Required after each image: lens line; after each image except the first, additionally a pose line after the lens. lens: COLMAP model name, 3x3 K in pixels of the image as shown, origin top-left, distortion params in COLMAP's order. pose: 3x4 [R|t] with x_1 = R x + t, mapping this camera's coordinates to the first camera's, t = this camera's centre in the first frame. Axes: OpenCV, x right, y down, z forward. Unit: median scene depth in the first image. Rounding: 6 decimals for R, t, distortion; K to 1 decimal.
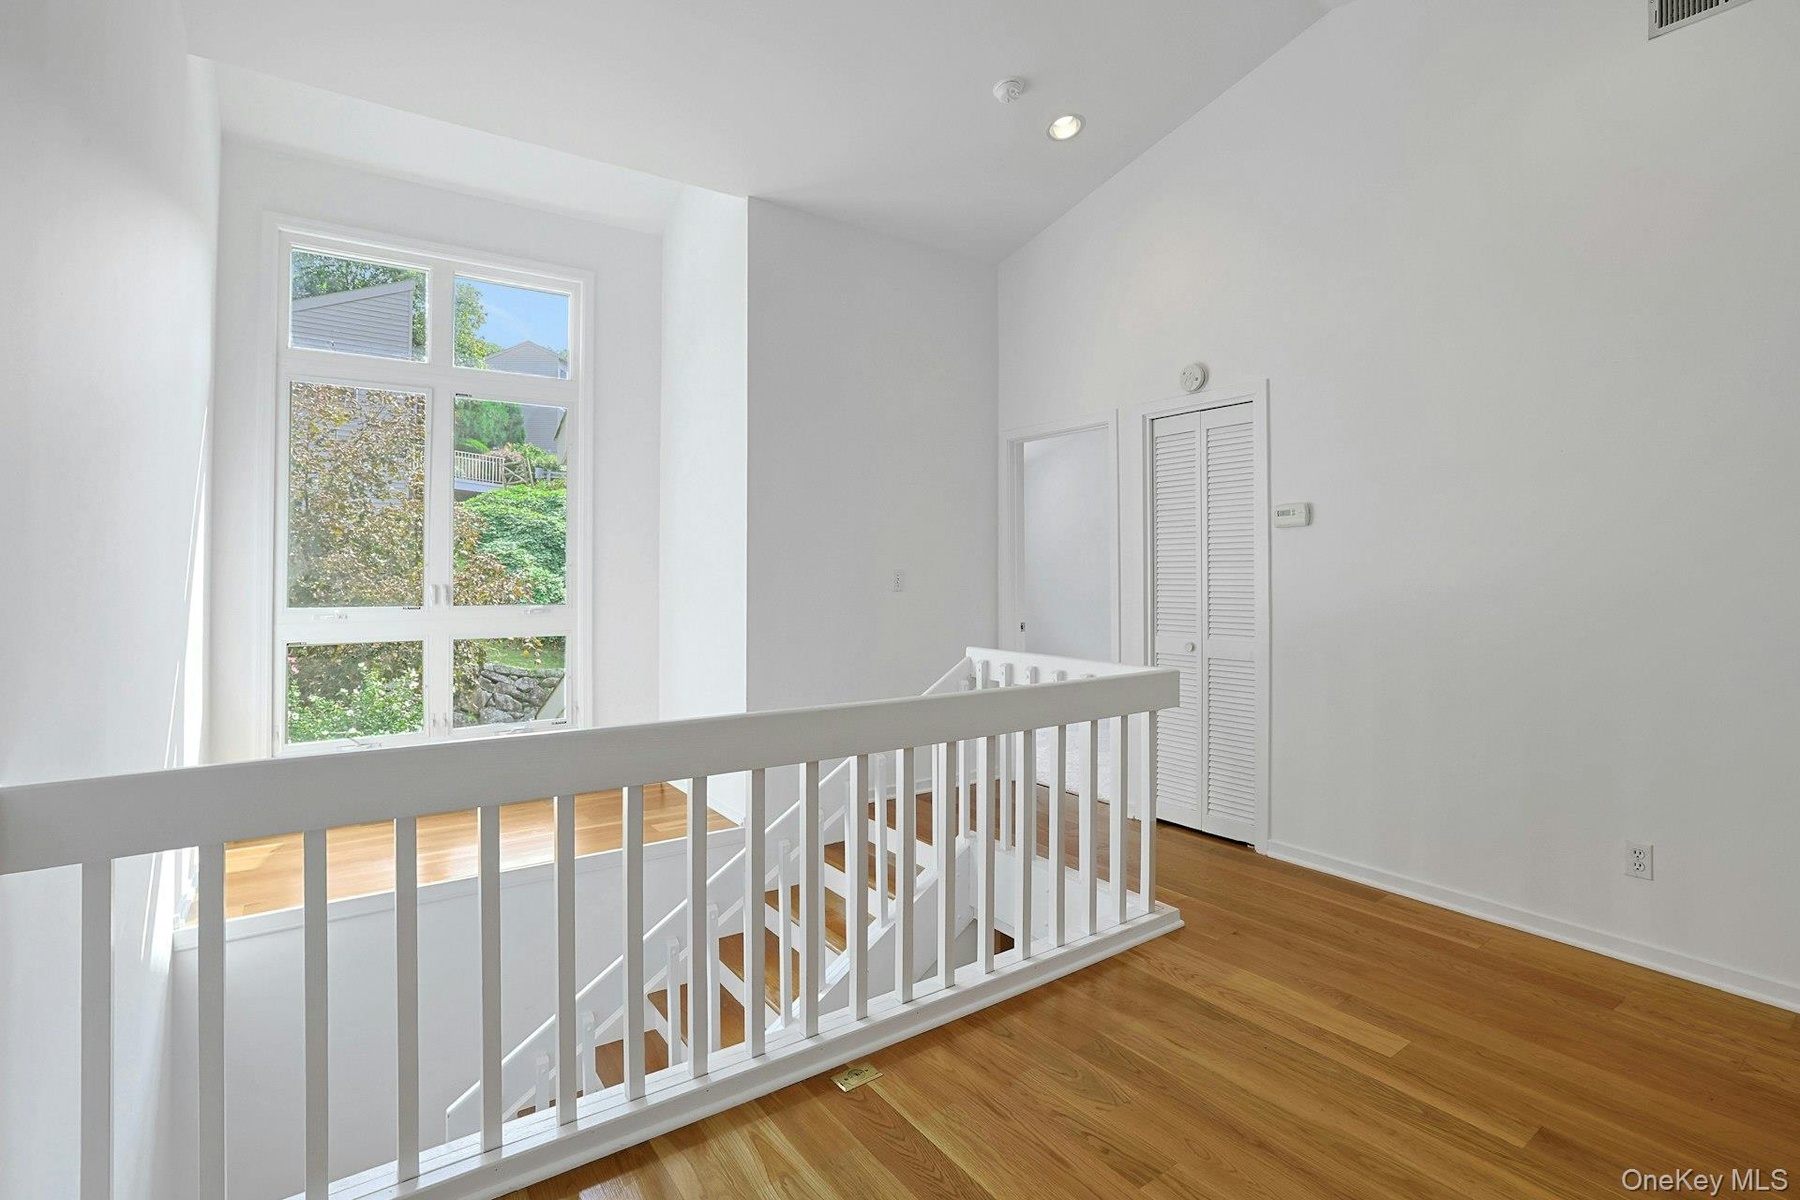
lens RADIAL K [[846.3, 0, 898.3], [0, 846.3, 559.9], [0, 0, 1]] dist [-0.001067, -0.000148]
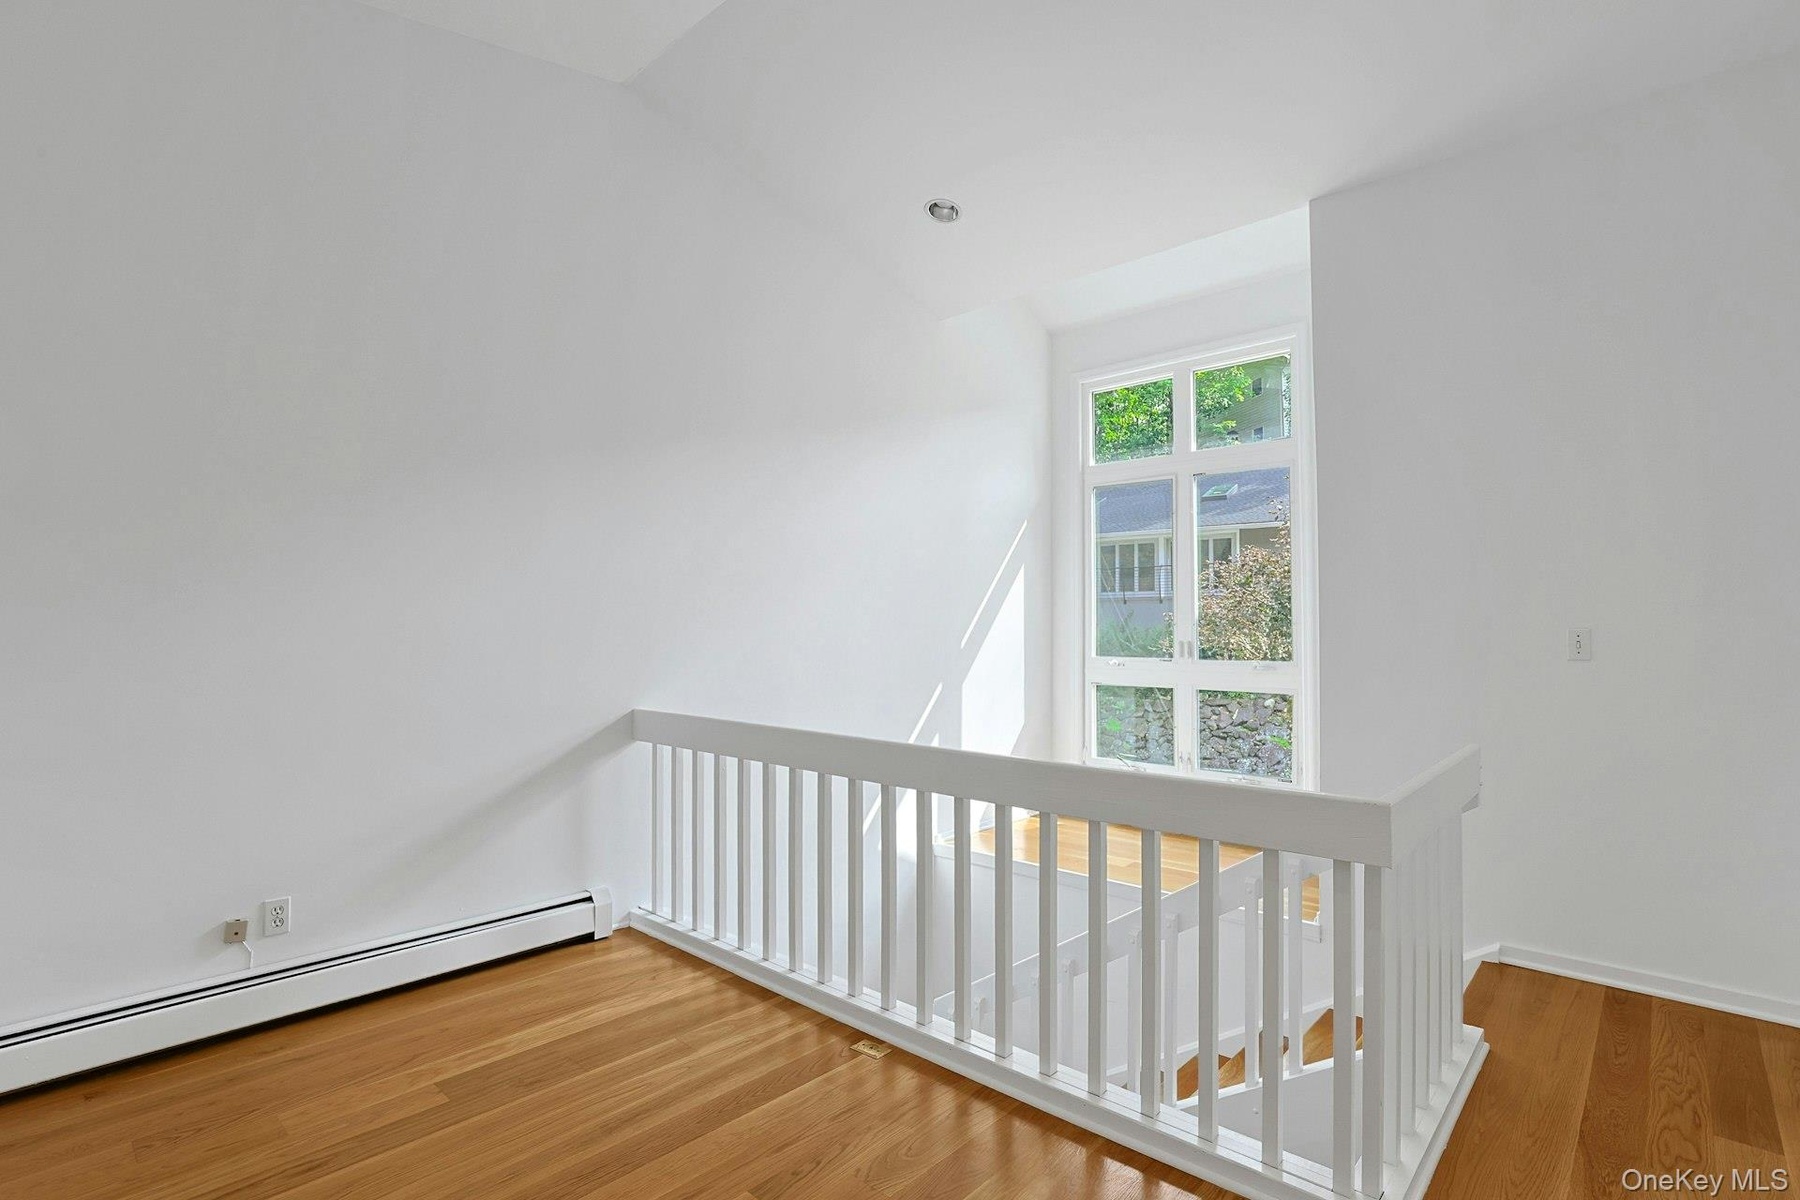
lens RADIAL K [[858.8, 0, 899.7], [0, 858.8, 636.3], [0, 0, 1]] dist [-0.066227, 0.000023]
pose [[0.216179, 0.007536, -0.976325, 0.558005], [0.009070, 0.999912, 0.009727, 0.007610], [0.976312, -0.010958, 0.216092, 0.391717]]
